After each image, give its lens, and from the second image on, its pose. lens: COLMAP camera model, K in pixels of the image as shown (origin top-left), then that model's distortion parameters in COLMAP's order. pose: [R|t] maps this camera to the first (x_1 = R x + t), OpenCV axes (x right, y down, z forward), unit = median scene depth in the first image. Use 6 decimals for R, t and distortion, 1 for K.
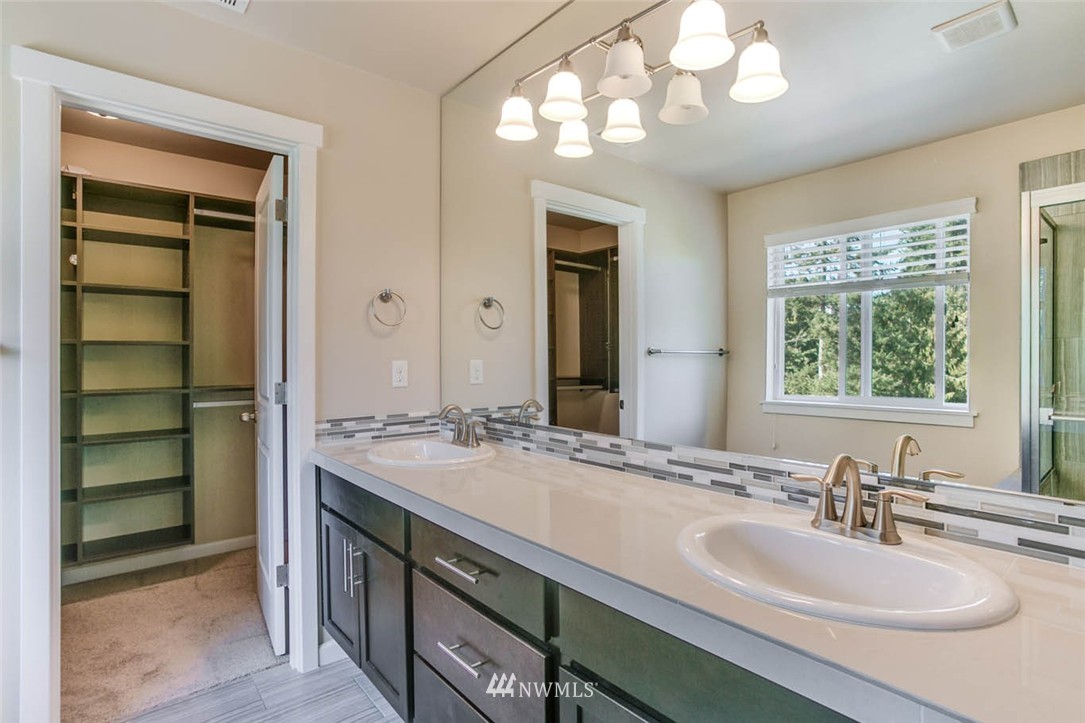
lens RADIAL K [[538.2, 0, 540.4], [0, 538.2, 354.0], [0, 0, 1]] dist [-0.034087, 0.013689]
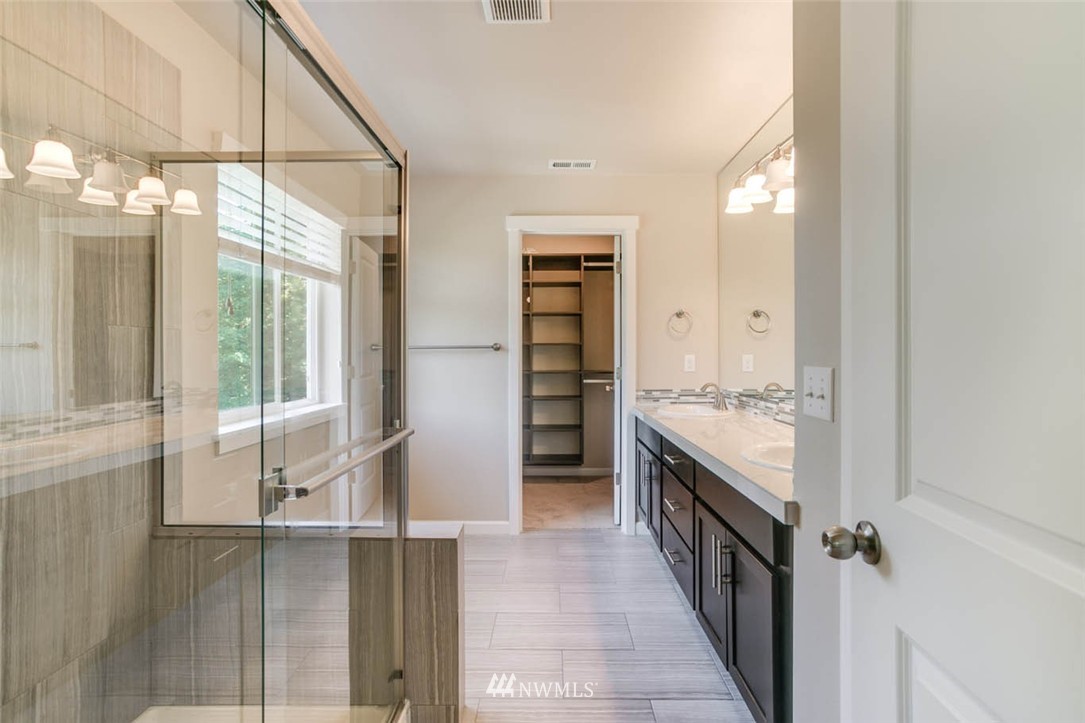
lens RADIAL K [[538.2, 0, 541.6], [0, 538.2, 355.4], [0, 0, 1]] dist [-0.034087, 0.013689]
pose [[0.759846, 0.006911, -0.650067, 0.382475], [-0.002655, 0.999968, 0.007527, 0.003539], [0.650098, -0.003993, 0.759840, -0.407109]]
